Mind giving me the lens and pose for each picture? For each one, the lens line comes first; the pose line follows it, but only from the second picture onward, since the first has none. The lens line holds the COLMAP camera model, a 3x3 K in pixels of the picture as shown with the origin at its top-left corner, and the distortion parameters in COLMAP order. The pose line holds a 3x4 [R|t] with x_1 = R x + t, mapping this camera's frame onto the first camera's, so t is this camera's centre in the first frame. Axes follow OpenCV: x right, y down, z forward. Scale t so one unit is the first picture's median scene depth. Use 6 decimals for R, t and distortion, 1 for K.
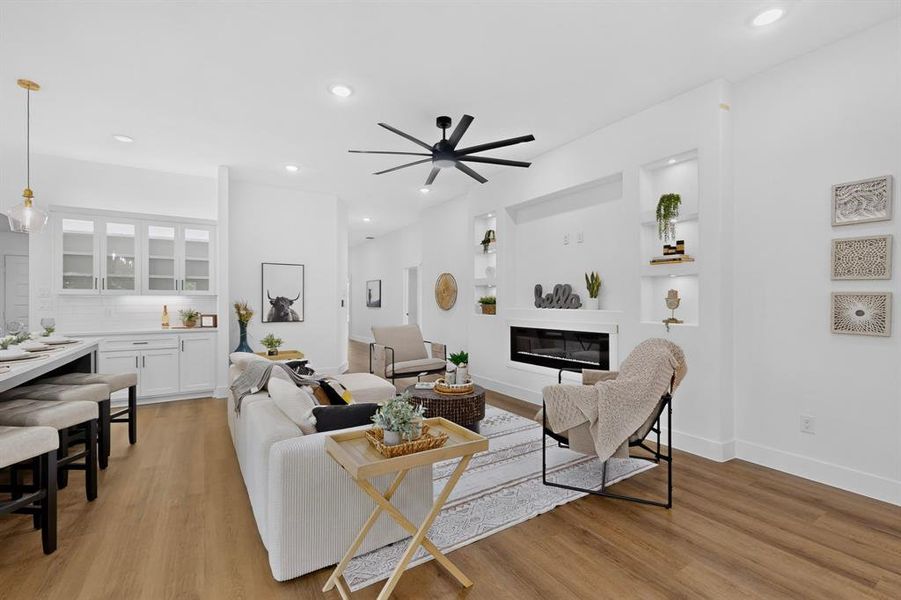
lens RADIAL K [[393.0, 0, 450.5], [0, 393.0, 300.0], [0, 0, 1]] dist [-0.000475, 0.000048]
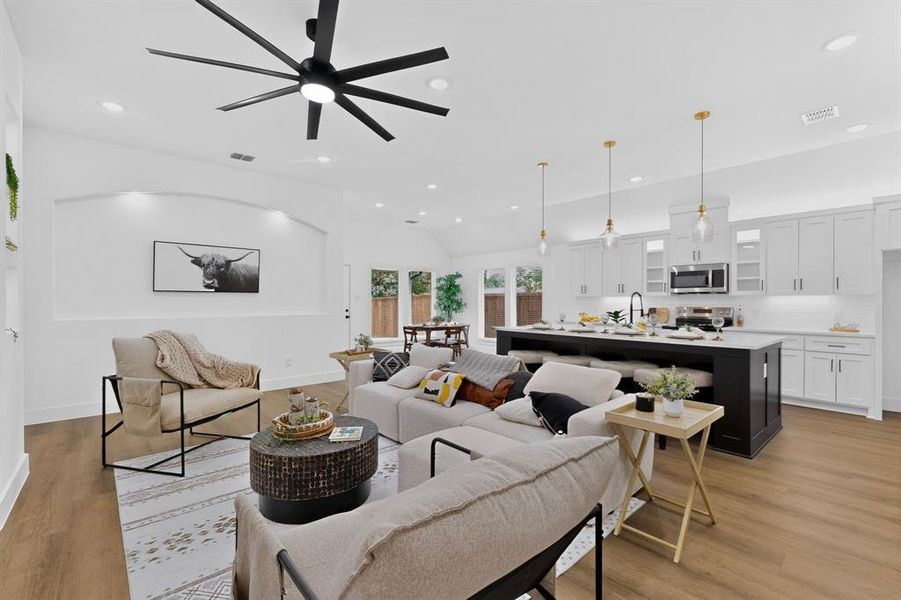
lens RADIAL K [[393.4, 0, 451.3], [0, 393.4, 301.3], [0, 0, 1]] dist [-0.002223, -0.000061]
pose [[-0.987164, -0.000444, -0.159711, -0.107279], [-0.000453, 1.000000, 0.000023, 0.001786], [0.159711, 0.000095, -0.987164, 1.388535]]
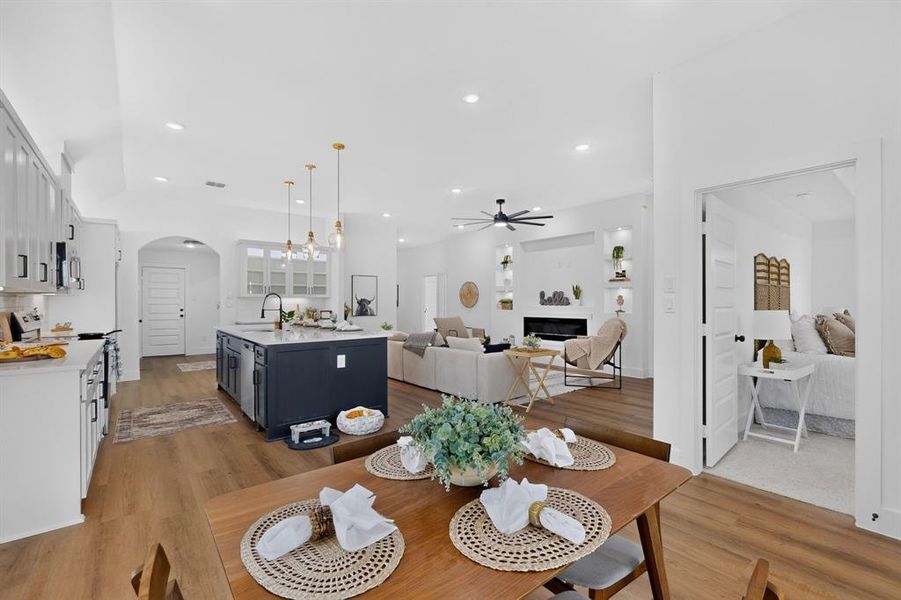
lens RADIAL K [[393.4, 0, 451.3], [0, 393.4, 301.3], [0, 0, 1]] dist [-0.002223, -0.000061]
pose [[0.992563, -0.000582, 0.121727, -0.376126], [0.000240, 0.999996, 0.002821, -0.001873], [-0.121728, -0.002771, 0.992560, -0.623417]]
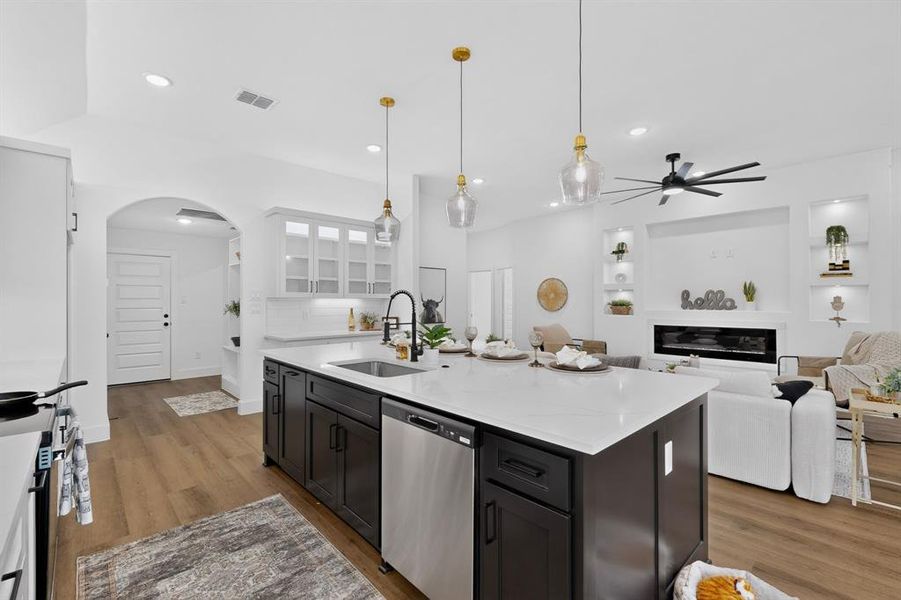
lens RADIAL K [[393.4, 0, 451.3], [0, 393.4, 301.3], [0, 0, 1]] dist [-0.002223, -0.000061]
pose [[0.980888, 0.000311, 0.194574, -0.761688], [-0.000845, 0.999996, 0.002661, -0.007784], [-0.194572, -0.002775, 0.980884, -0.052013]]
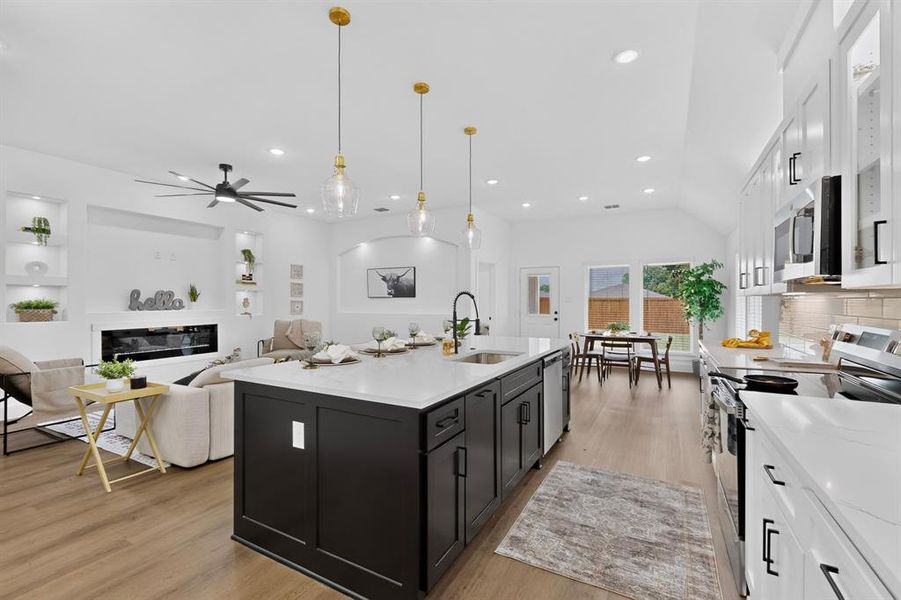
lens RADIAL K [[393.4, 0, 451.3], [0, 393.4, 301.3], [0, 0, 1]] dist [-0.002223, -0.000061]
pose [[-0.488870, 0.001258, 0.872355, -1.249955], [-0.000073, 0.999999, -0.001483, -0.004737], [-0.872356, -0.000789, -0.488870, 0.805810]]
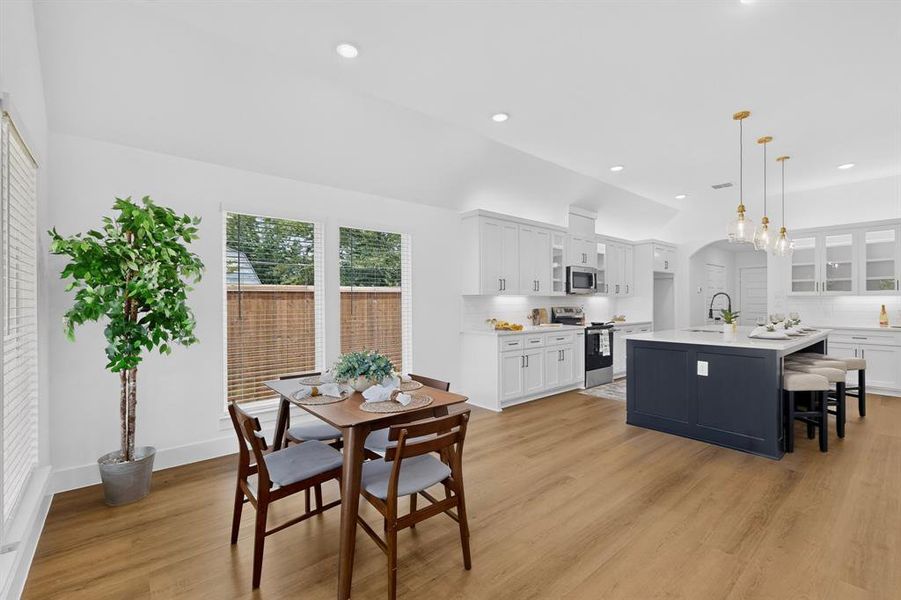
lens RADIAL K [[390.4, 0, 451.5], [0, 390.4, 301.5], [0, 0, 1]] dist [-0.002122, -0.000288]
pose [[0.139170, 0.000051, -0.990268, 0.167354], [0.003210, 0.999995, 0.000502, -0.000136], [0.990263, -0.003249, 0.139169, -0.333602]]
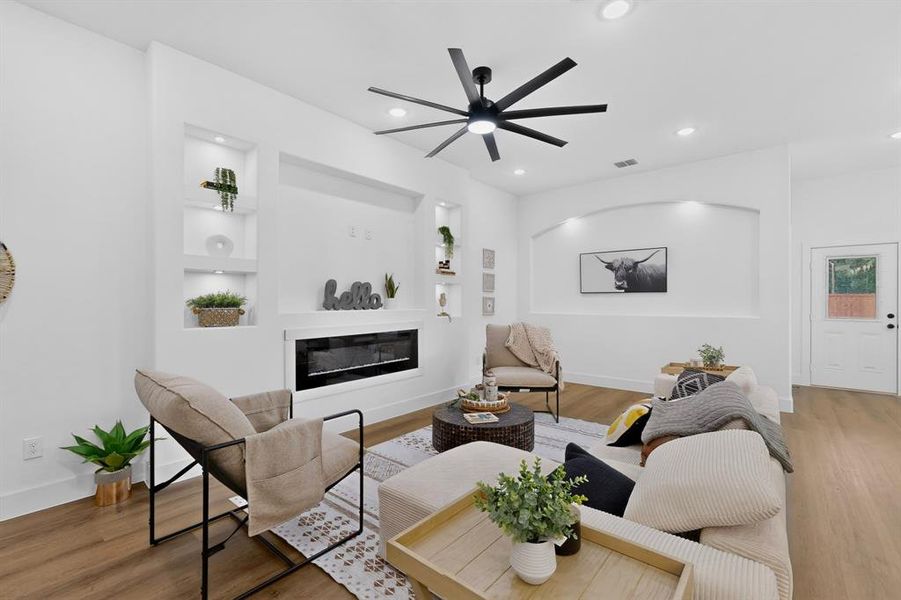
lens RADIAL K [[393.0, 0, 450.5], [0, 393.0, 300.0], [0, 0, 1]] dist [-0.000475, 0.000048]
pose [[-0.302410, 0.002188, 0.953175, -0.616569], [-0.000766, 0.999996, -0.002539, 0.002375], [-0.953178, -0.001497, -0.302407, 1.065568]]
